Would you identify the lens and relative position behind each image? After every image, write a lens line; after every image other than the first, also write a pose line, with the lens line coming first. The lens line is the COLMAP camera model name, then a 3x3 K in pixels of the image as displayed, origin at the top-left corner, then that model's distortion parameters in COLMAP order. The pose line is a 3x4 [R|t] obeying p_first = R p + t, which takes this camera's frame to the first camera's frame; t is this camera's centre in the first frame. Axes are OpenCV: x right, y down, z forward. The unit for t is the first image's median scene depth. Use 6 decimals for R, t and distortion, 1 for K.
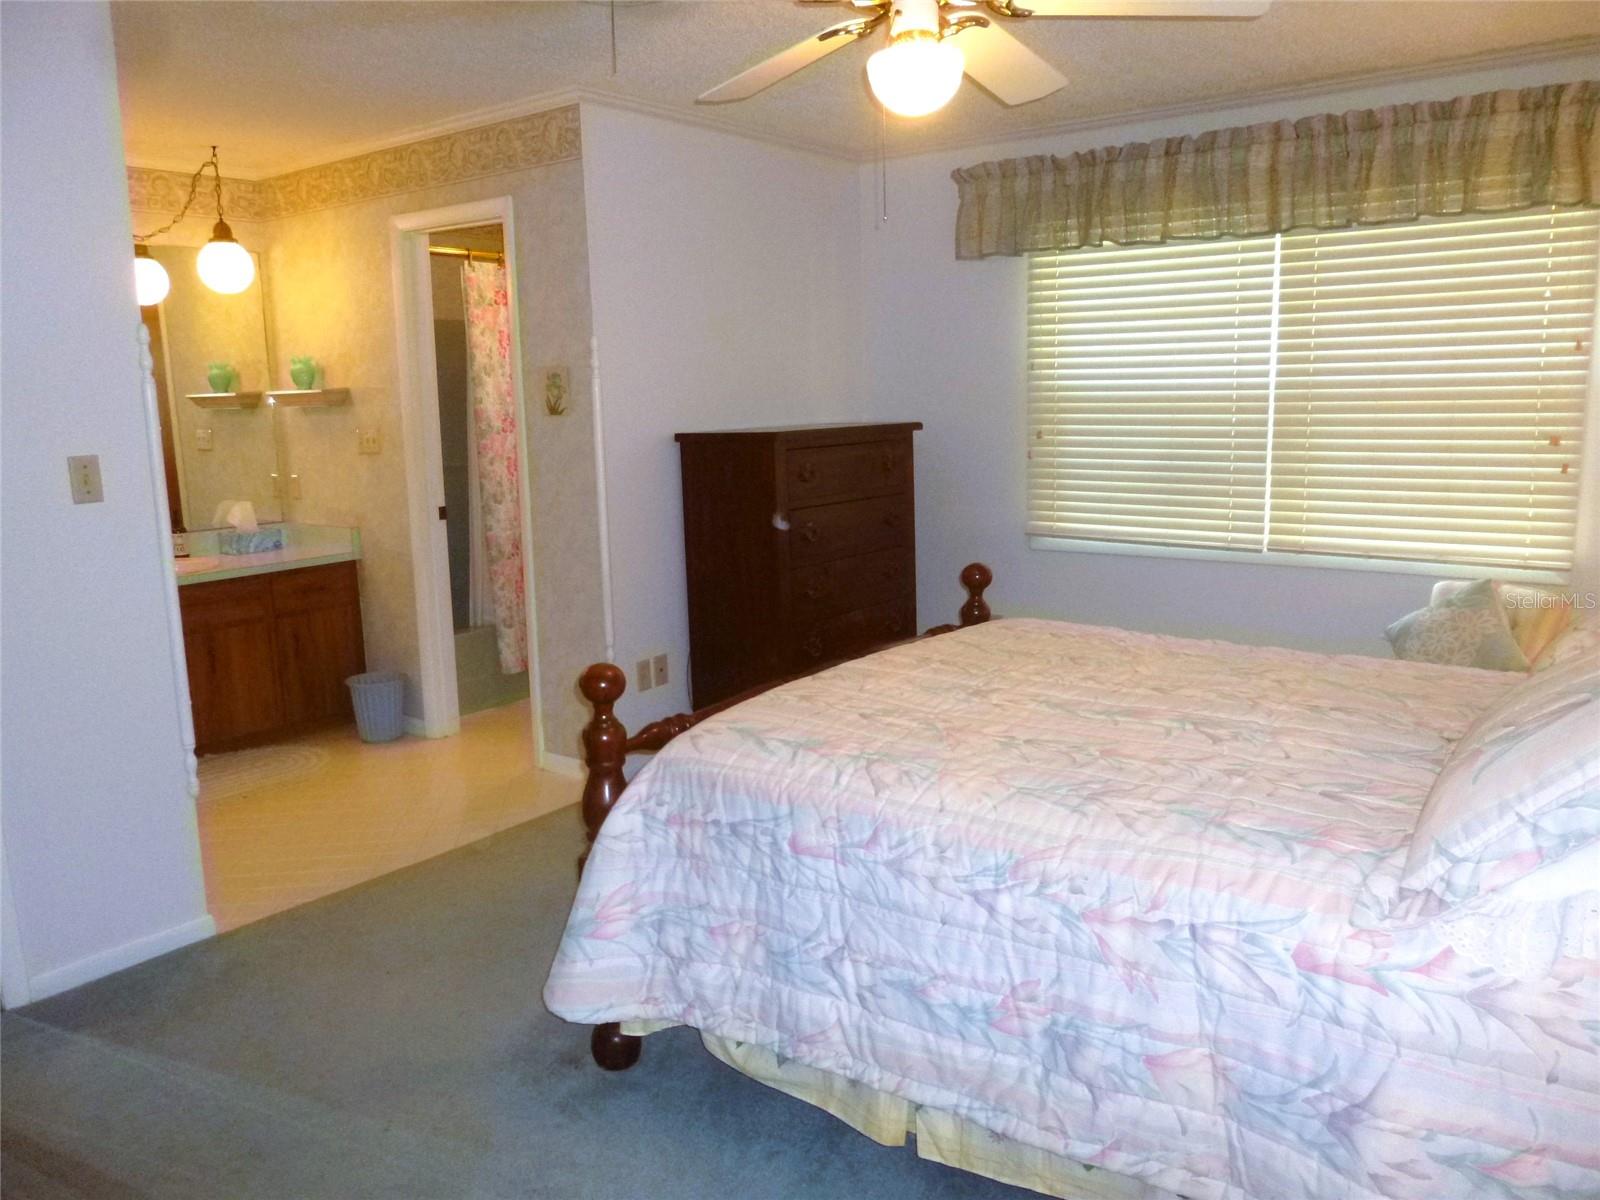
lens RADIAL K [[1203.1, 0, 800.3], [0, 1203.1, 610.7], [0, 0, 1]] dist [-0.061396, 0.038623]
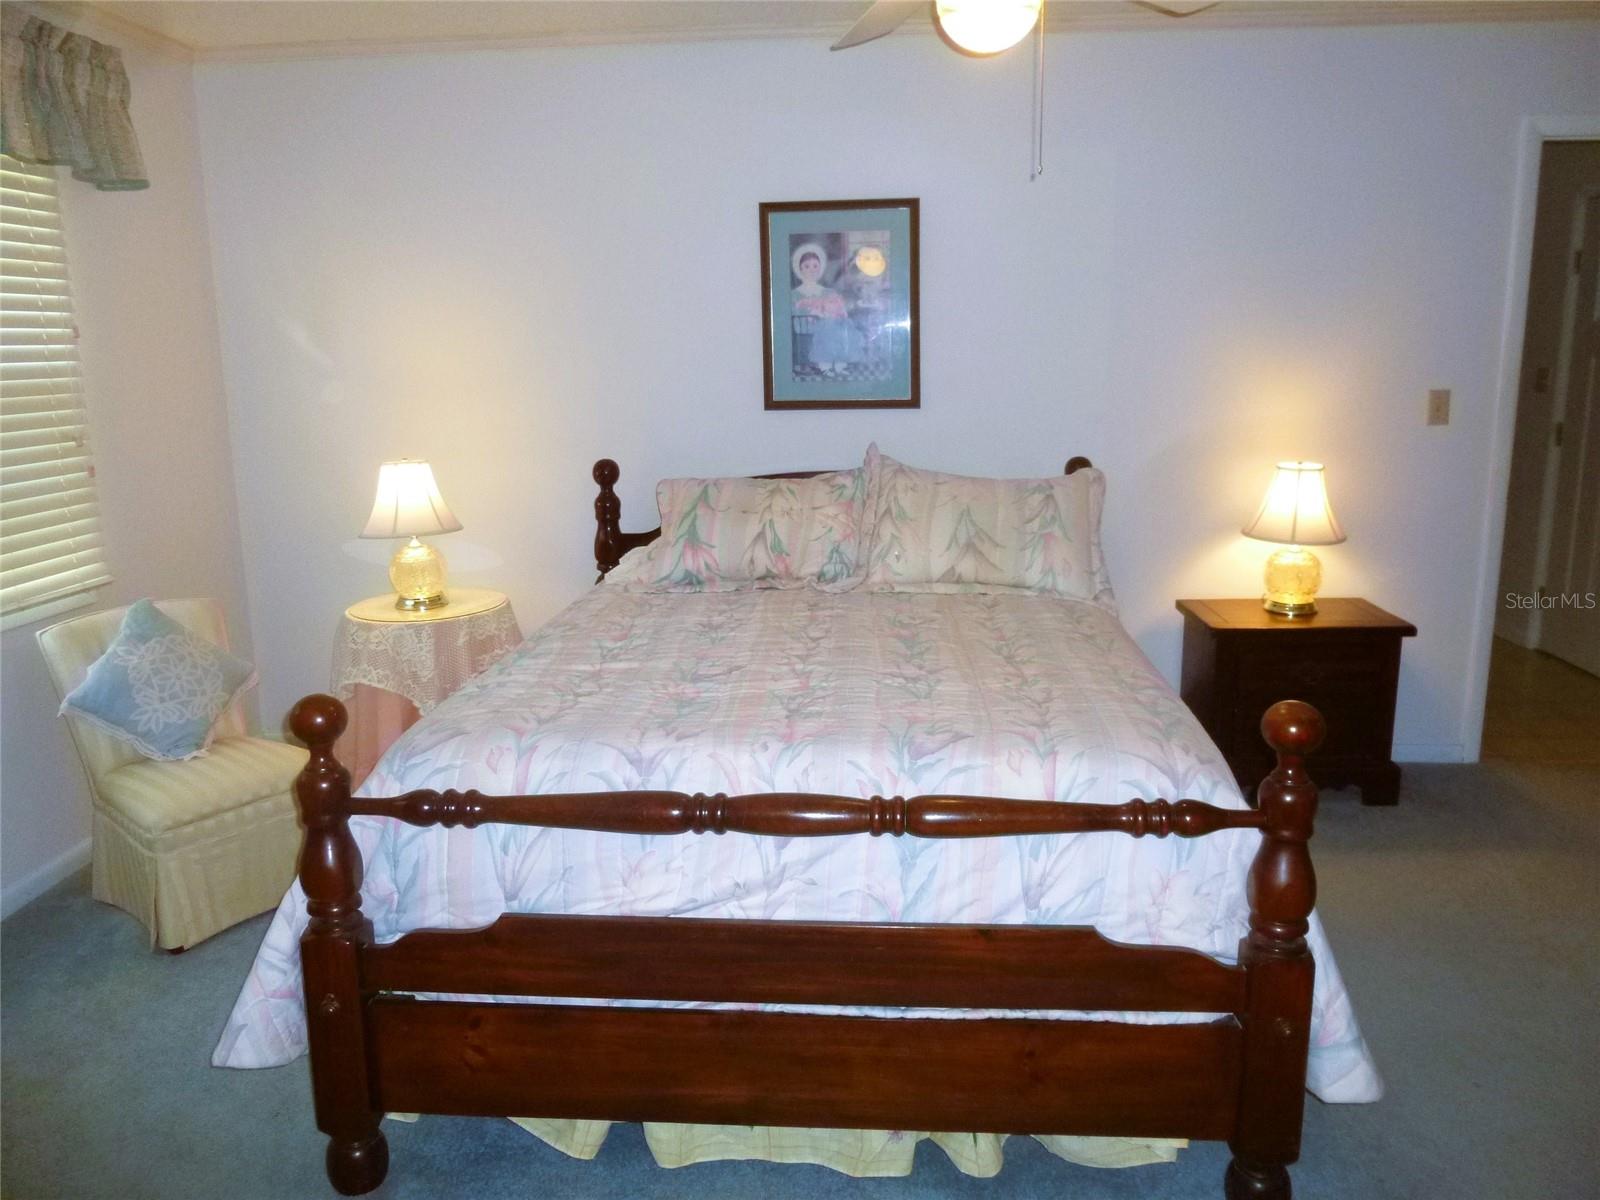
lens RADIAL K [[1203.1, 0, 800.3], [0, 1203.1, 610.7], [0, 0, 1]] dist [-0.061396, 0.038623]
pose [[-0.542797, -0.148222, 0.826681, -0.471643], [0.176963, 0.942022, 0.285095, -0.216864], [-0.821009, 0.301040, -0.485097, 1.226840]]
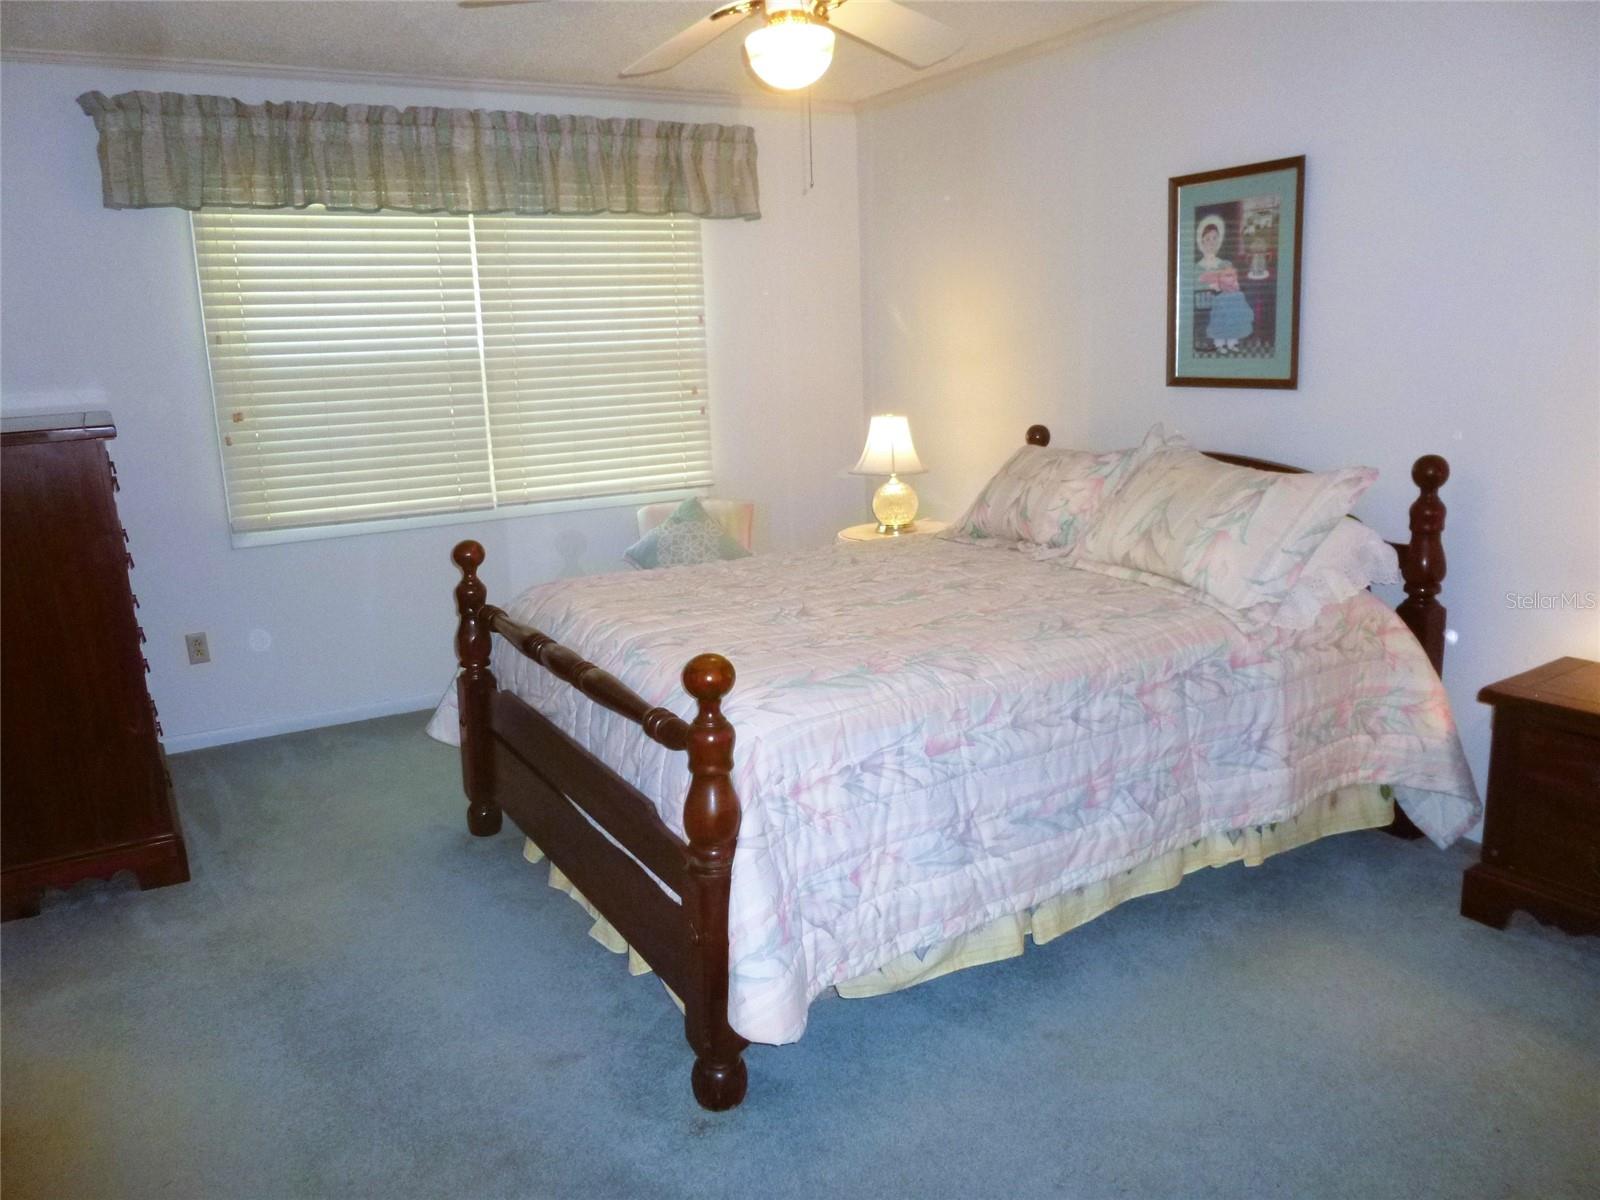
lens RADIAL K [[1203.1, 0, 800.3], [0, 1203.1, 610.7], [0, 0, 1]] dist [-0.061396, 0.038623]
pose [[0.379514, -0.197364, 0.903890, -0.712740], [0.189506, 0.972850, 0.132855, -0.070508], [-0.905570, 0.120872, 0.406612, 0.441440]]
